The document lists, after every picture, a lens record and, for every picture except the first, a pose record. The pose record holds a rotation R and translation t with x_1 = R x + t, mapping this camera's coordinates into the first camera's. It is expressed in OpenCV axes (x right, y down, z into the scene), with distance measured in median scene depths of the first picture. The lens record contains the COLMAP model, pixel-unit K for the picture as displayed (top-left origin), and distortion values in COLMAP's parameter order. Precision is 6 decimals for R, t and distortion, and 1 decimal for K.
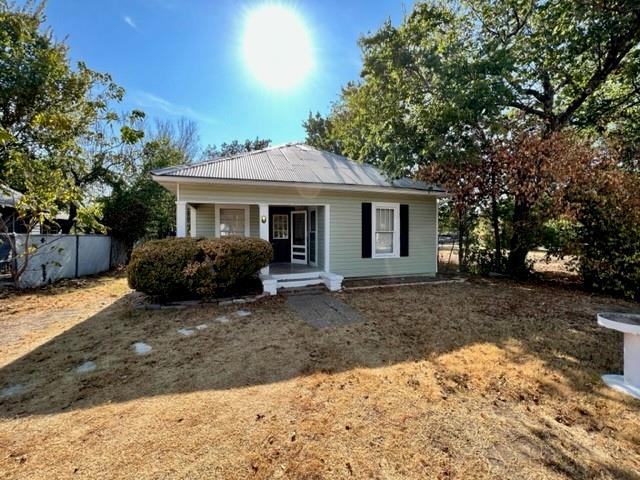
lens RADIAL K [[257.4, 0, 318.6], [0, 257.4, 236.1], [0, 0, 1]] dist [0.000578, 0.000905]
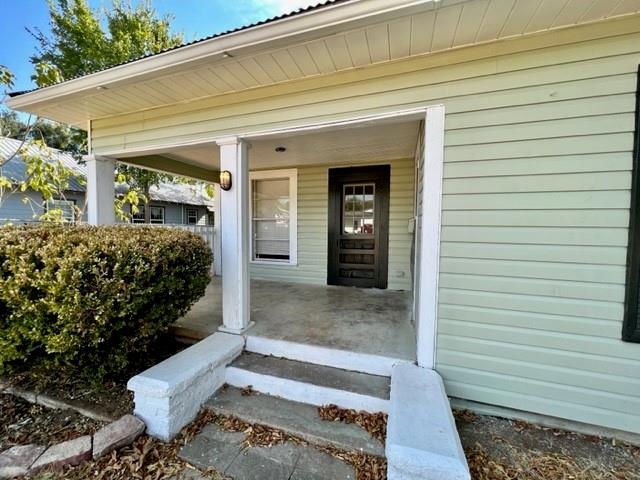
lens RADIAL K [[257.4, 0, 318.4], [0, 257.4, 238.9], [0, 0, 1]] dist [0.000578, 0.000905]
pose [[0.795923, 0.039273, -0.604122, 0.116231], [-0.018111, 0.998992, 0.041083, -0.000576], [0.605126, -0.021757, 0.795832, 0.834619]]
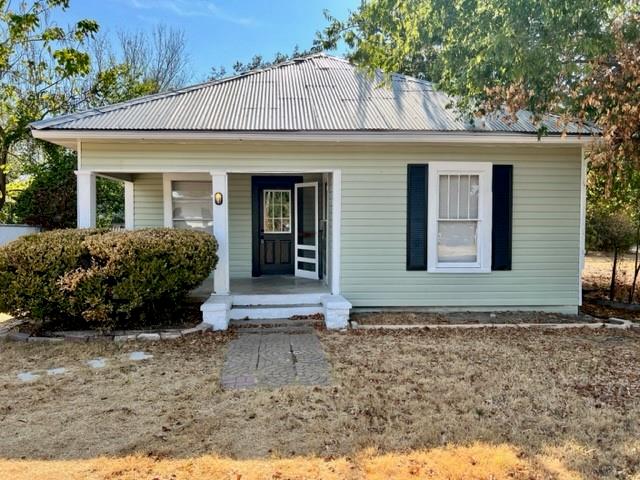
lens RADIAL K [[485.9, 0, 318.0], [0, 485.9, 240.7], [0, 0, 1]] dist [0.035896, -0.035316]
pose [[0.968739, 0.011074, -0.247833, 0.286361], [-0.005030, 0.999675, 0.025005, 0.000691], [0.248030, -0.022976, 0.968480, 0.004815]]
